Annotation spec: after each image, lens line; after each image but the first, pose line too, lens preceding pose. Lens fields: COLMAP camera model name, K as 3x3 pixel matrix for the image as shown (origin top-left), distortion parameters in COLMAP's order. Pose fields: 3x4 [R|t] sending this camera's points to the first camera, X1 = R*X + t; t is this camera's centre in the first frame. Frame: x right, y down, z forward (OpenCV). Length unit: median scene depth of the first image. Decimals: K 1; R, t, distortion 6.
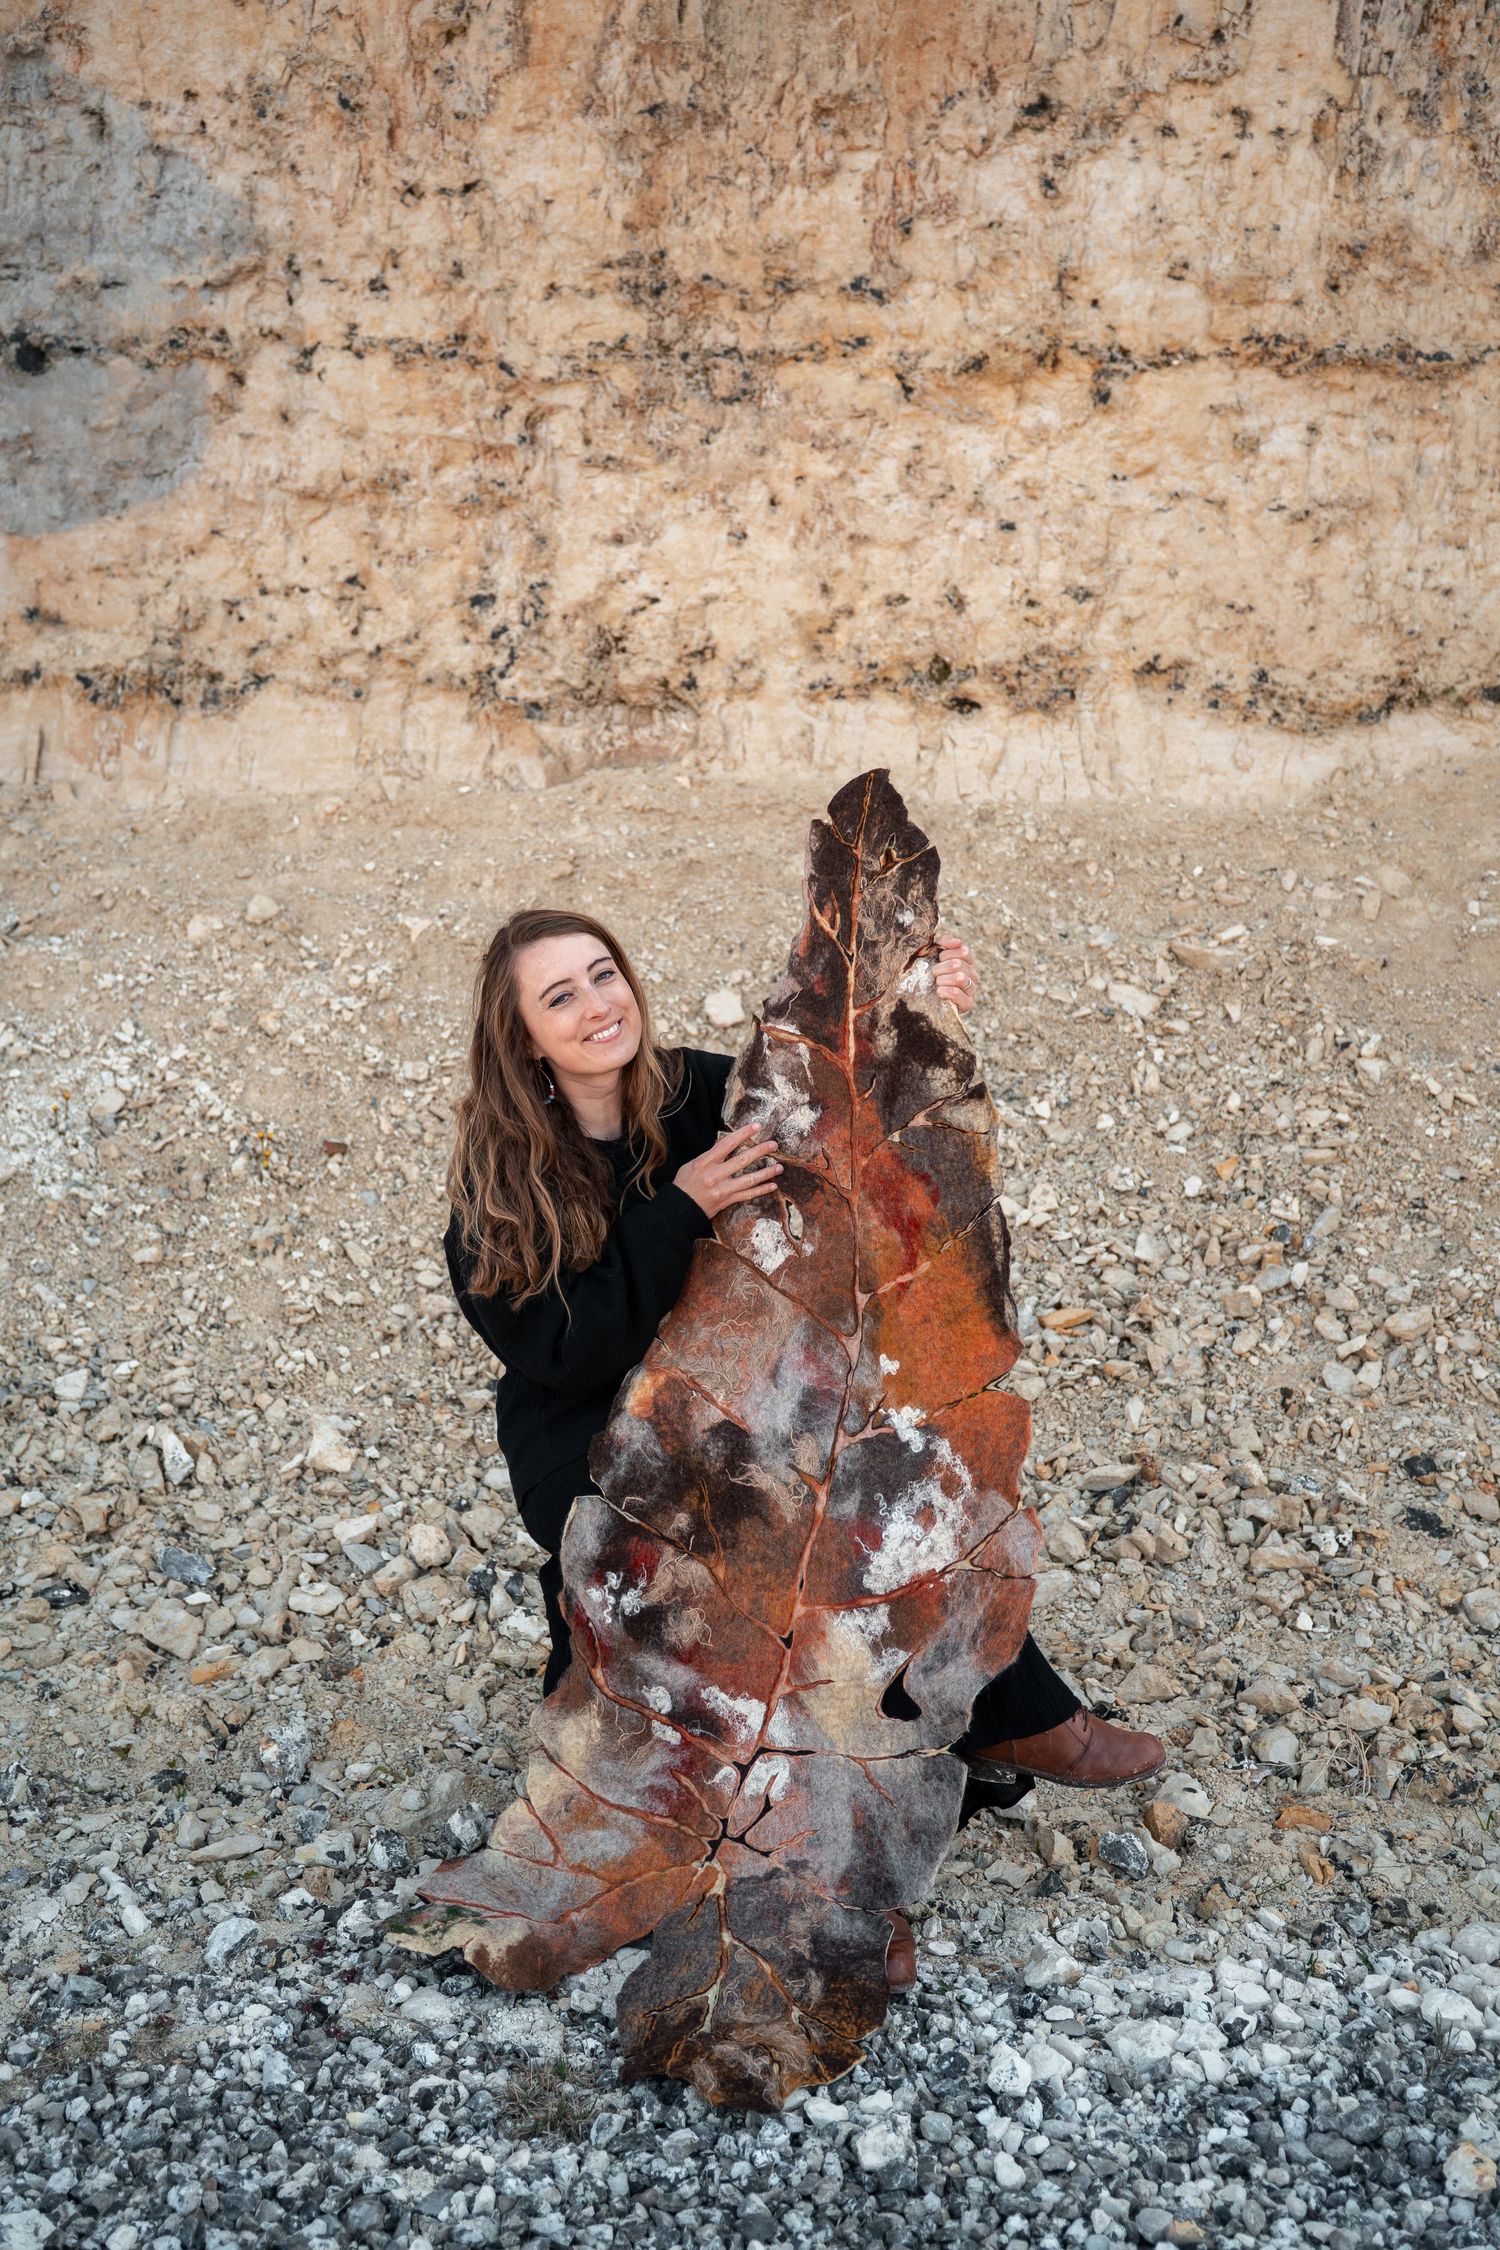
lens RADIAL K [[2419.6, 0, 750.0], [0, 2419.6, 1125.0], [0, 0, 1]] dist [-0.094534, 0.360149]
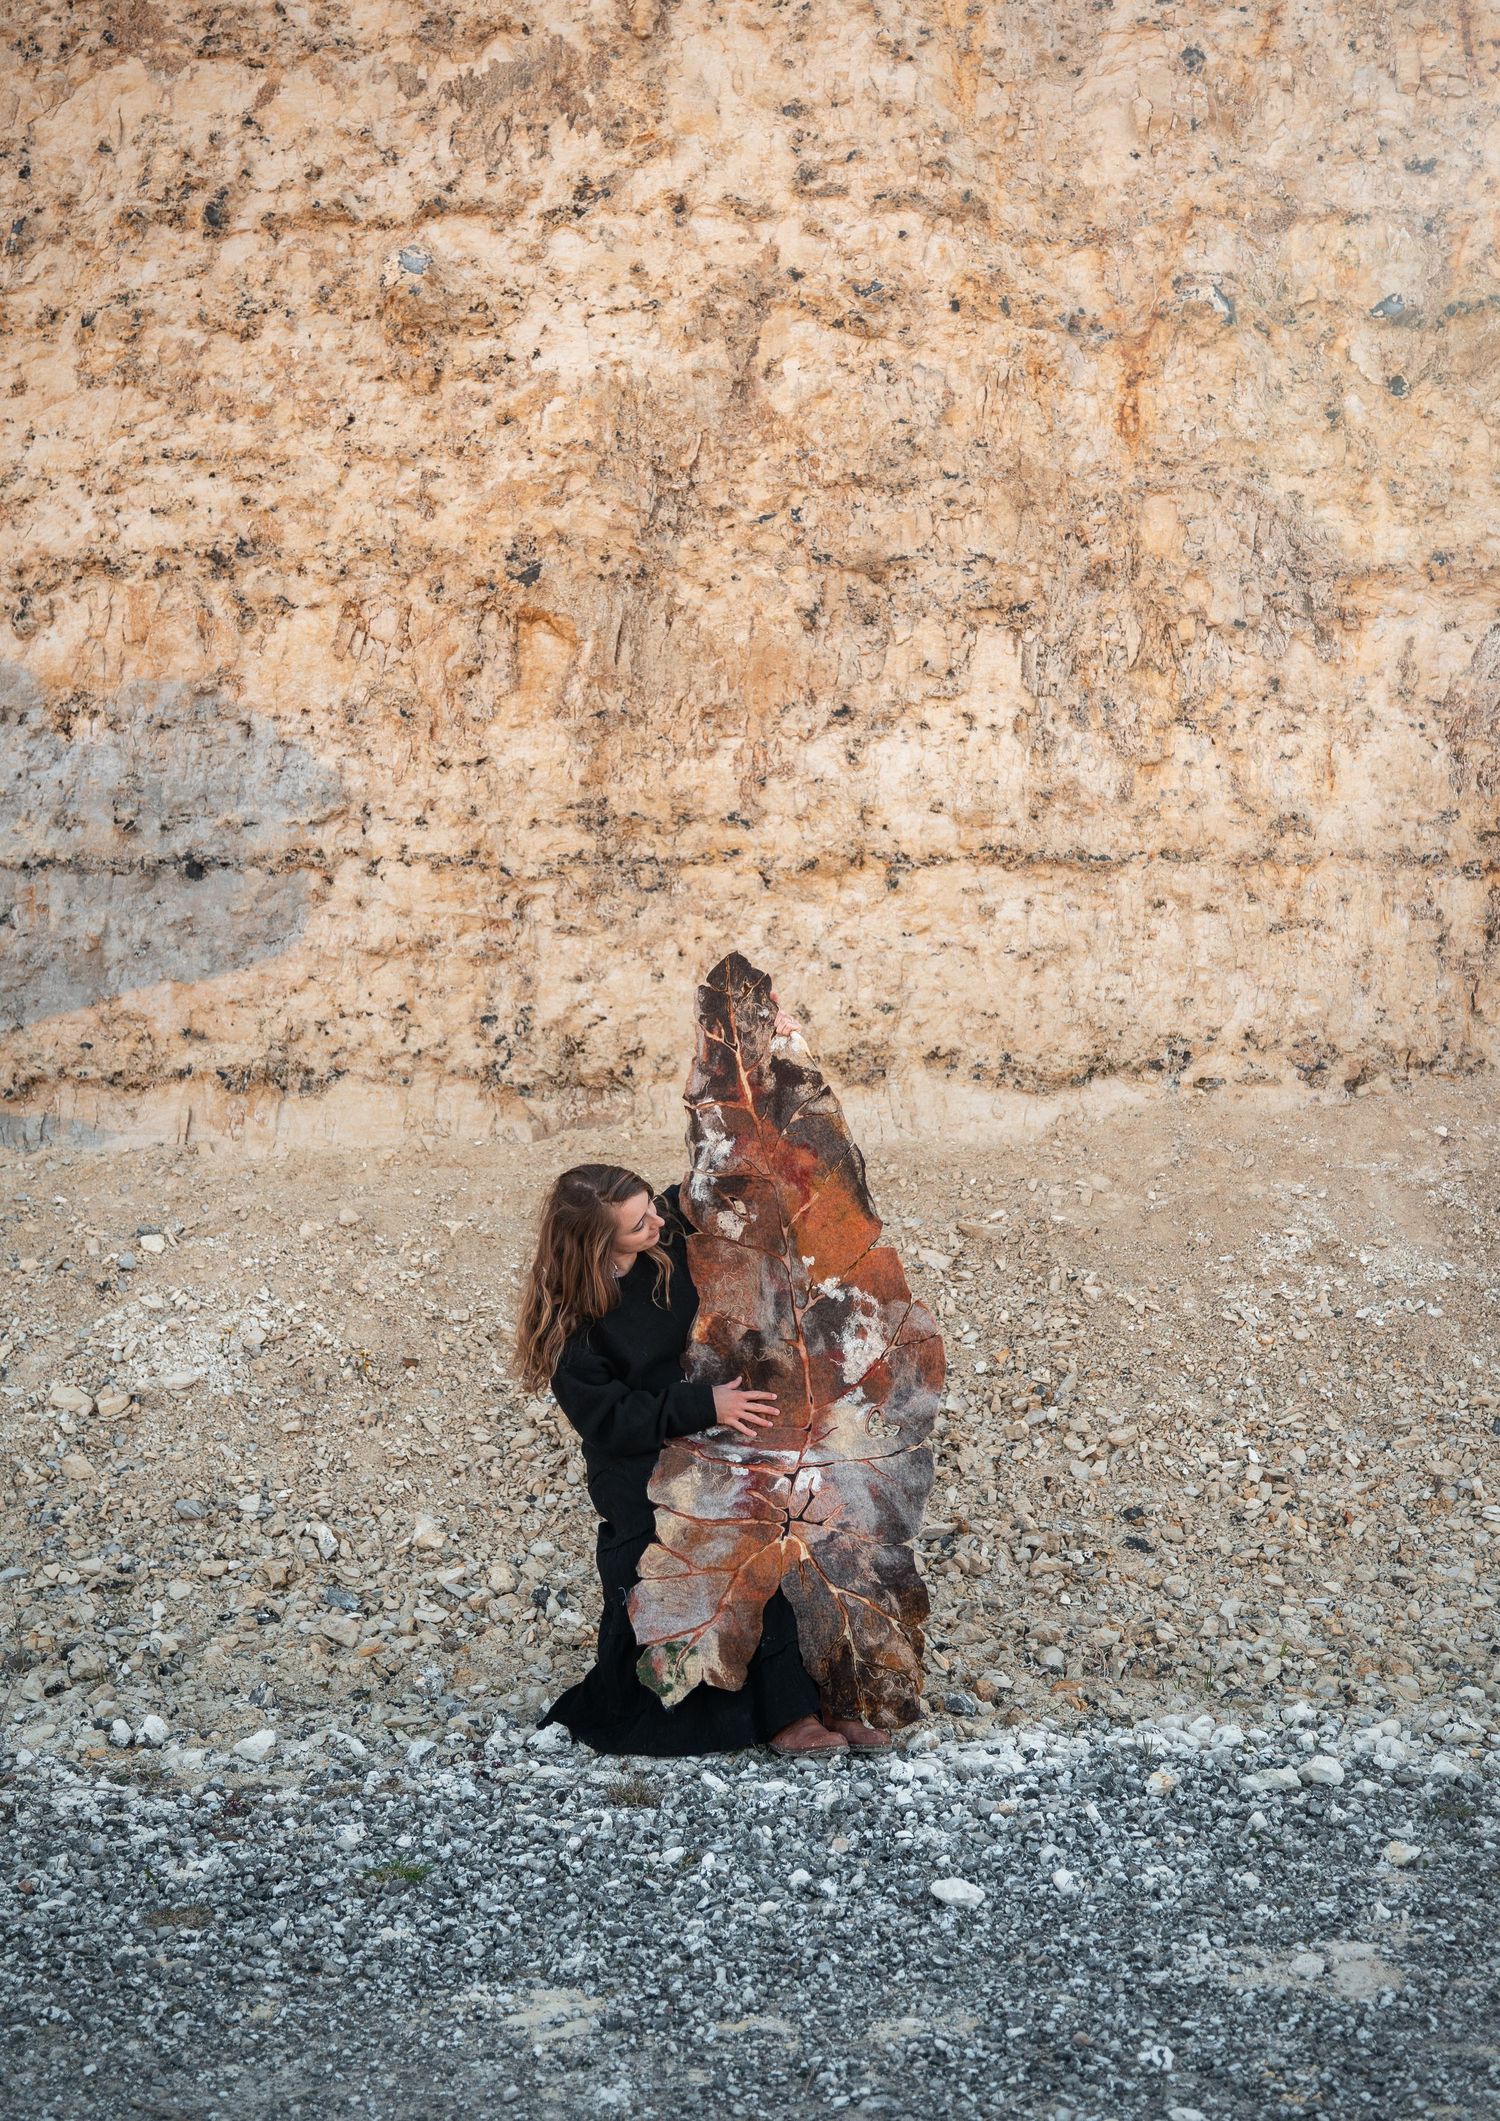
lens RADIAL K [[2031.6, 0, 745.2], [0, 2031.6, 971.1], [0, 0, 1]] dist [-0.217336, 0.215490]
pose [[0.997174, -0.014729, 0.073664, -0.044720], [0.034403, 0.961255, -0.273505, 0.103437], [-0.066782, 0.275267, 0.959046, -0.225945]]
